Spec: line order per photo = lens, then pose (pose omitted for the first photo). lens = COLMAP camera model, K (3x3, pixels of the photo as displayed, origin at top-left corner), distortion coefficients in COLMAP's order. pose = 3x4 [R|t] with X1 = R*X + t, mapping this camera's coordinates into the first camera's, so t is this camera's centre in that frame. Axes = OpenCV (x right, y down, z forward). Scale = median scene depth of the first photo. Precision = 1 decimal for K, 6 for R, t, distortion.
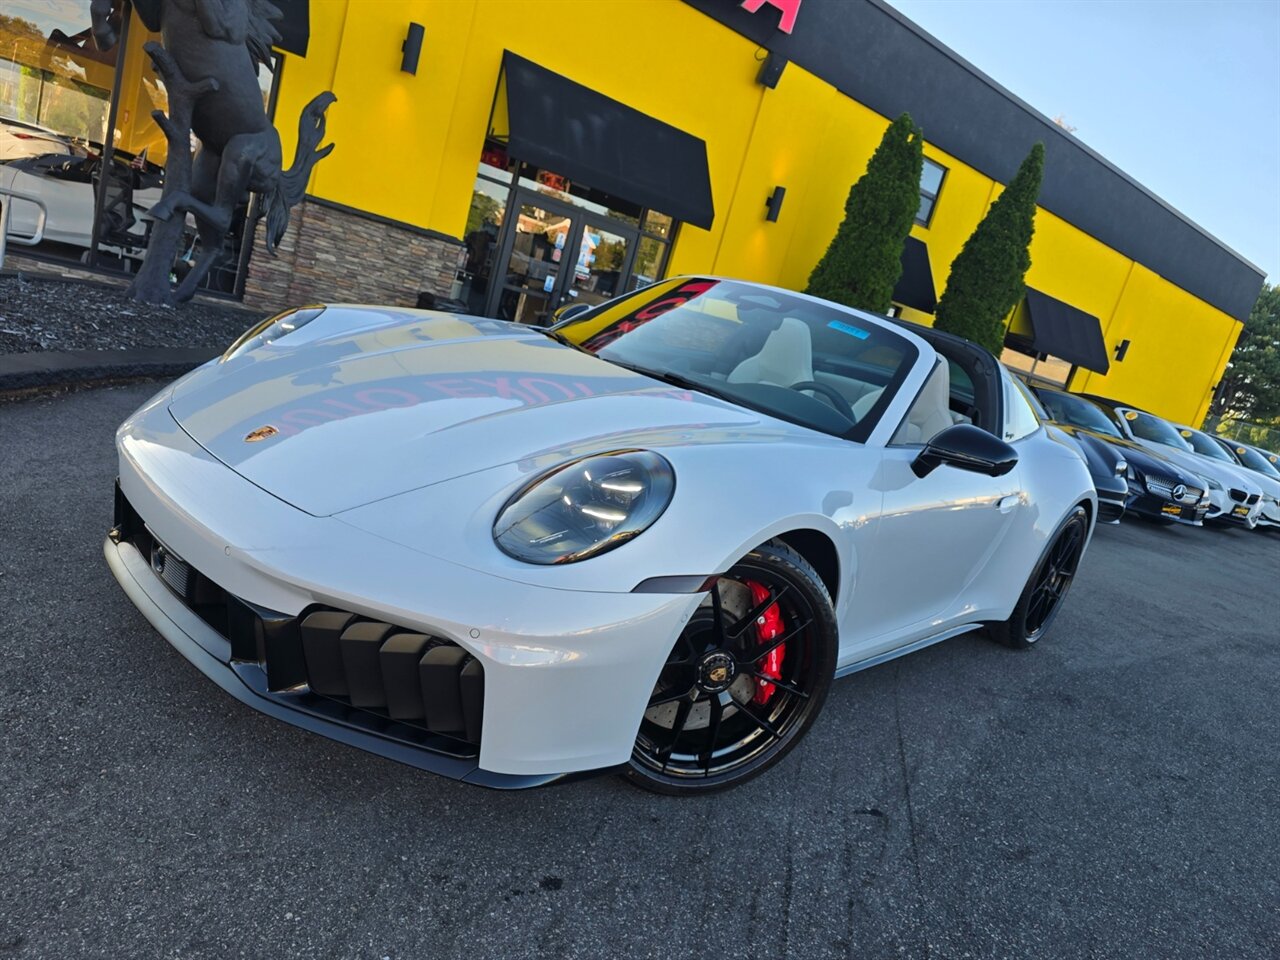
lens RADIAL K [[865.0, 0, 636.8], [0, 865.0, 504.9], [0, 0, 1]] dist [0.046786, -0.038366]
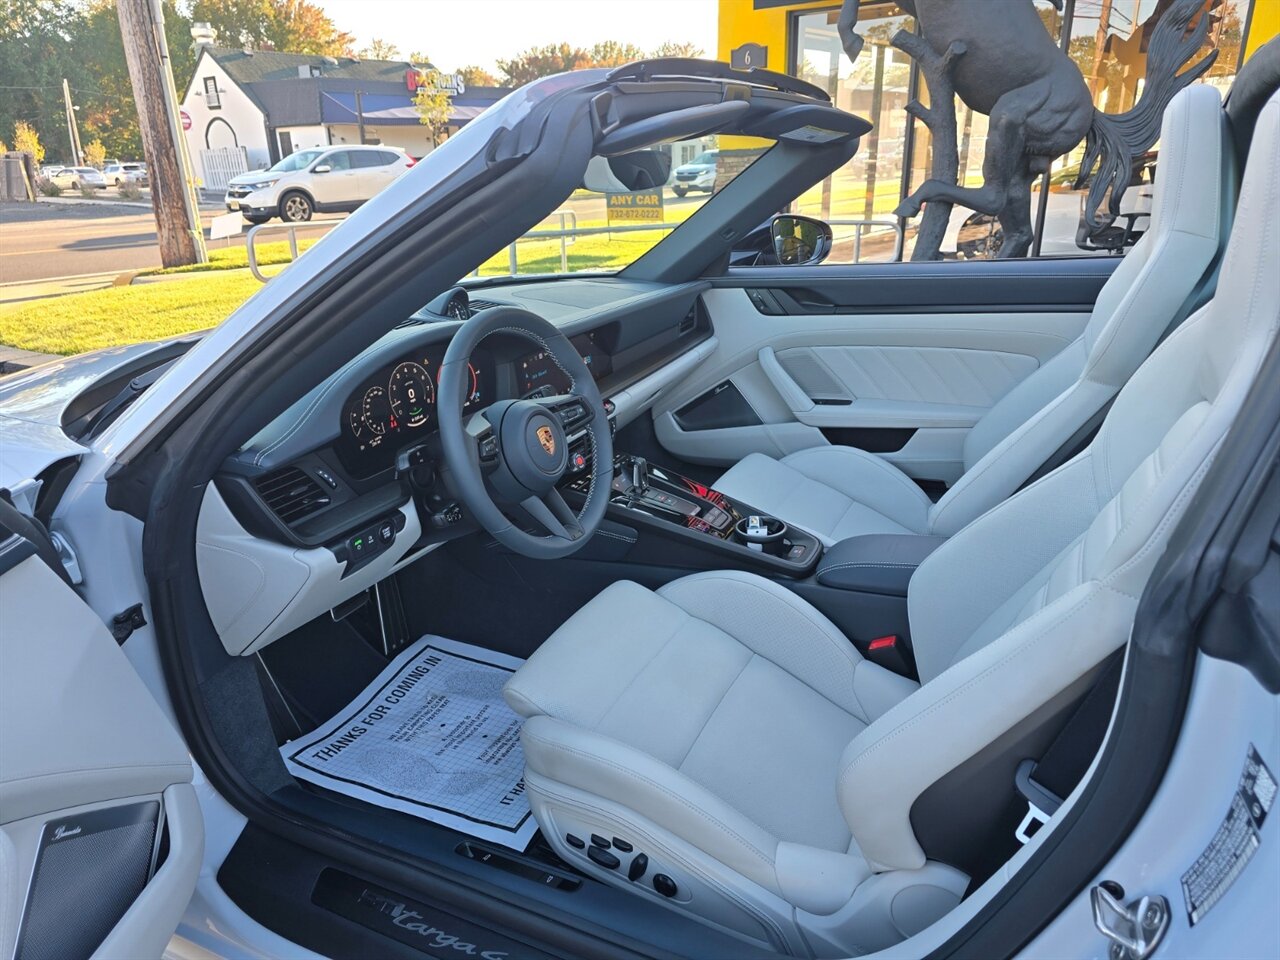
lens RADIAL K [[865.0, 0, 639.8], [0, 865.0, 483.4], [0, 0, 1]] dist [0.046786, -0.038366]
pose [[0.245072, 0.077408, -0.966410, 0.300816], [-0.127766, 0.990692, 0.046952, -0.043081], [0.961049, 0.111968, 0.252681, 0.479882]]
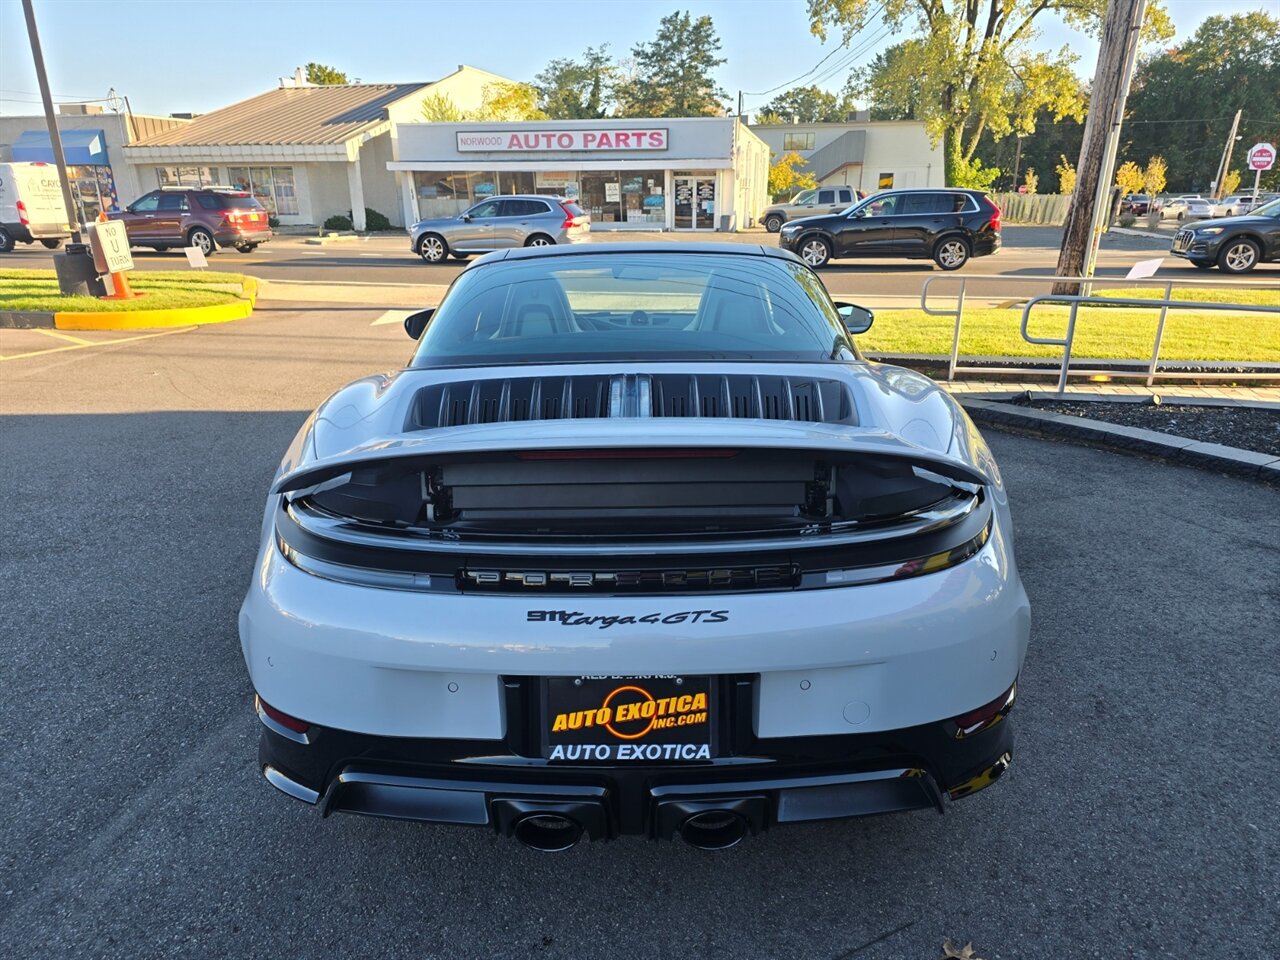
lens RADIAL K [[868.8, 0, 631.6], [0, 868.8, 492.1], [0, 0, 1]] dist [0.034970, -0.030812]
pose [[-0.736163, -0.046012, -0.675239, 0.489781], [-0.336110, 0.890818, 0.305734, -0.161196], [0.587447, 0.452025, -0.671252, 1.007943]]
